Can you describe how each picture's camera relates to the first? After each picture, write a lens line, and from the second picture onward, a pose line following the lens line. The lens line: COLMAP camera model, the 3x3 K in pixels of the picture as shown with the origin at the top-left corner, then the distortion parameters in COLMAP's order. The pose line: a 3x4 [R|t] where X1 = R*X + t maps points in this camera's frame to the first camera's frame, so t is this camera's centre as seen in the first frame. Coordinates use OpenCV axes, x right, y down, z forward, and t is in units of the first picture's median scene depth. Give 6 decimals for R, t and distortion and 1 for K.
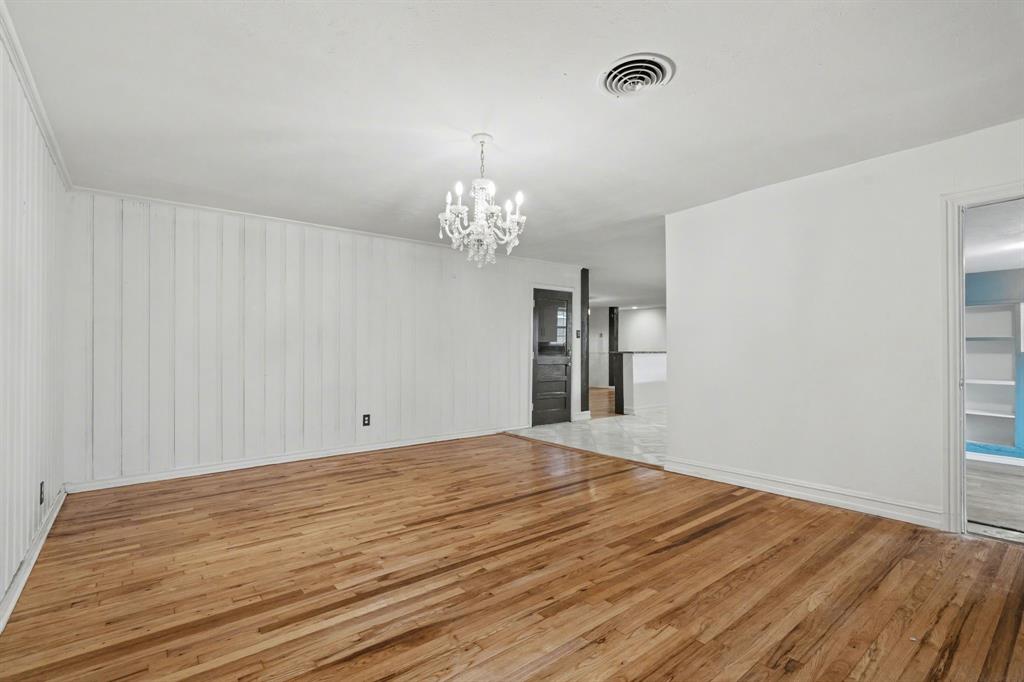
lens RADIAL K [[468.8, 0, 503.5], [0, 468.8, 349.8], [0, 0, 1]] dist [-0.005881, 0.001402]
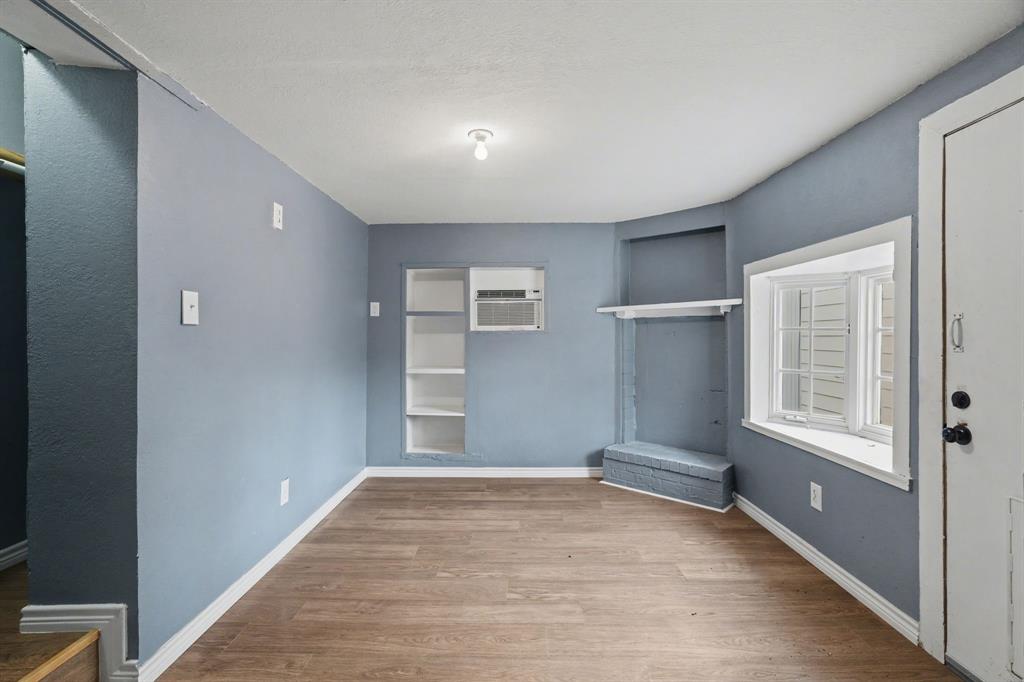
lens RADIAL K [[468.8, 0, 512.7], [0, 468.8, 336.8], [0, 0, 1]] dist [-0.005881, 0.001402]
pose [[0.618185, -0.001118, 0.786031, 0.864231], [-0.001334, 0.999996, 0.002471, 0.019999], [-0.786031, -0.002576, 0.618182, 0.739130]]
